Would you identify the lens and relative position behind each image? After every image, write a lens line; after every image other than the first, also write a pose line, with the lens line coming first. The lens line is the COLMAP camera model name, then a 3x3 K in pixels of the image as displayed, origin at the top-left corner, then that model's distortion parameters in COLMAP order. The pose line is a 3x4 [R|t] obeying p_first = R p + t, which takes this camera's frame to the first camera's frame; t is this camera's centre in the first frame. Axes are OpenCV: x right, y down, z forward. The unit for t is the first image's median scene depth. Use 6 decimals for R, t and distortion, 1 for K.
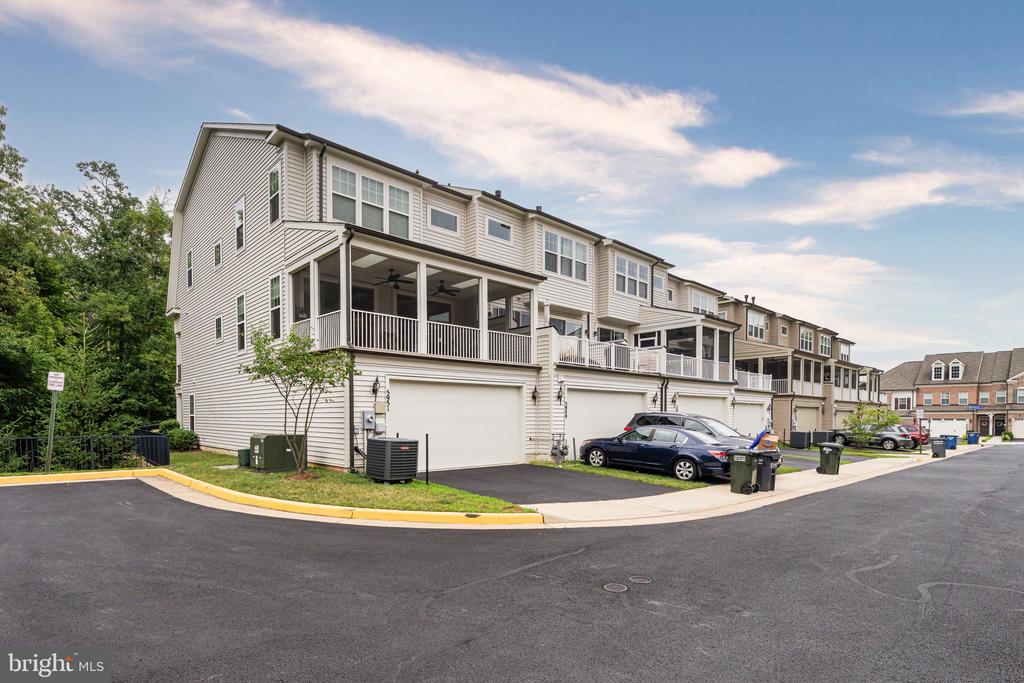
lens RADIAL K [[423.4, 0, 509.8], [0, 423.4, 335.5], [0, 0, 1]] dist [-0.001136, 0.000070]
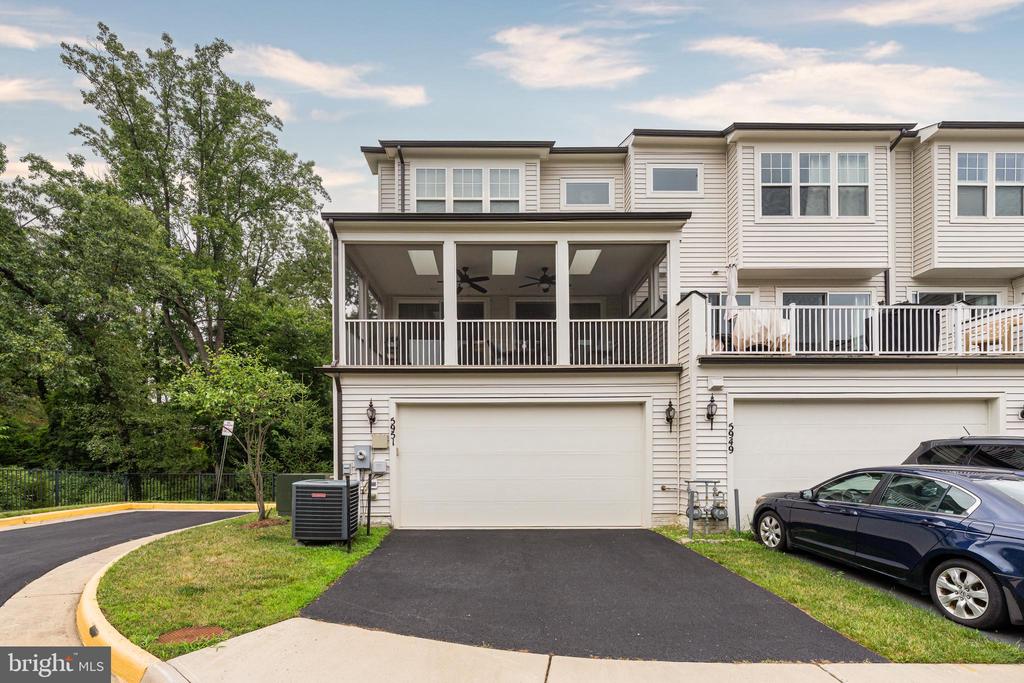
lens RADIAL K [[489.0, 0, 511.7], [0, 489.0, 327.4], [0, 0, 1]] dist [-0.091962, 0.059176]
pose [[0.787269, -0.146960, -0.598841, 0.317167], [0.120172, 0.989129, -0.084755, 0.050226], [0.604787, -0.005239, 0.796370, 0.324224]]
